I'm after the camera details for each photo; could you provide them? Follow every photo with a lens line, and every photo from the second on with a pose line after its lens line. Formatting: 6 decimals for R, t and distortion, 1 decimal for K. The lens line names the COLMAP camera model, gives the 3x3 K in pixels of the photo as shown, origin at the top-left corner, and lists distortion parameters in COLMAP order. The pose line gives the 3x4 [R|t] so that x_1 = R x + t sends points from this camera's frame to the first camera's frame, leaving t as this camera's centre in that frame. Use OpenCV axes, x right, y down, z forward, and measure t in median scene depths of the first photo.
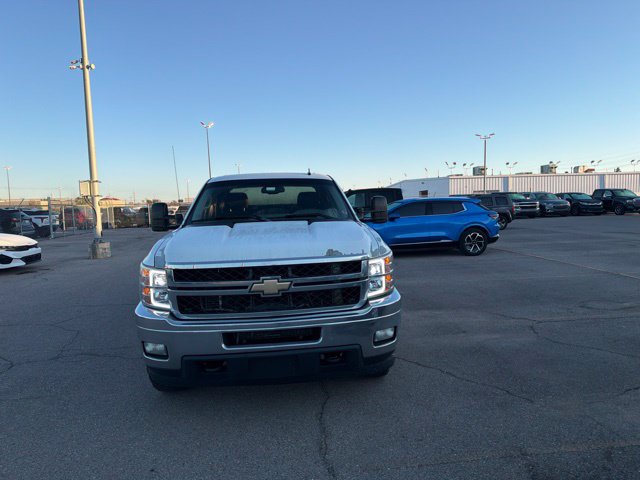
lens RADIAL K [[447.0, 0, 320.4], [0, 447.0, 241.2], [0, 0, 1]] dist [0.012271, -0.007226]
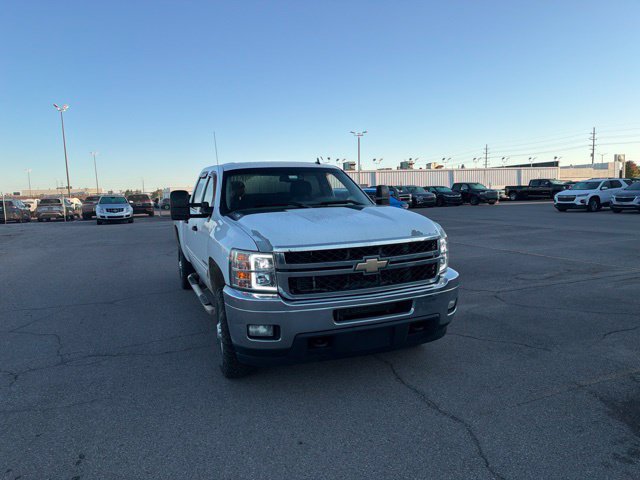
lens RADIAL K [[448.4, 0, 313.9], [0, 448.4, 240.0], [0, 0, 1]] dist [0.006527, -0.000236]
pose [[0.961345, -0.030276, 0.273676, -0.491058], [0.027174, 0.999516, 0.015116, 0.018551], [-0.274001, -0.007095, 0.961703, -0.009468]]
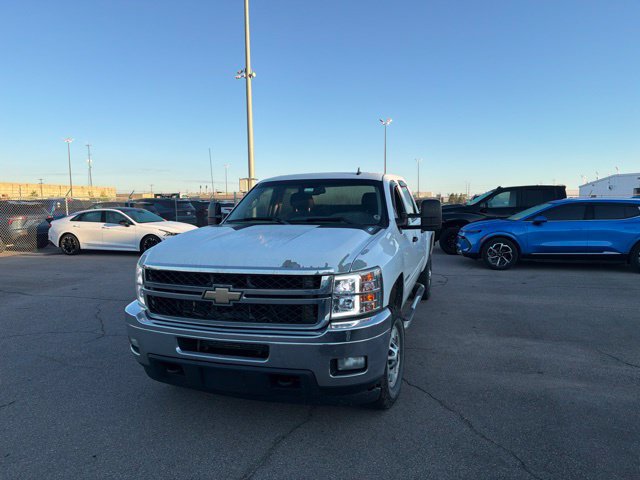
lens RADIAL K [[448.8, 0, 320.0], [0, 448.8, 240.0], [0, 0, 1]] dist [0.003904, -0.000719]
pose [[0.918446, 0.054235, -0.391811, 0.407248], [-0.051233, 0.998522, 0.018120, -0.040125], [0.392214, 0.003431, 0.919867, 0.178660]]
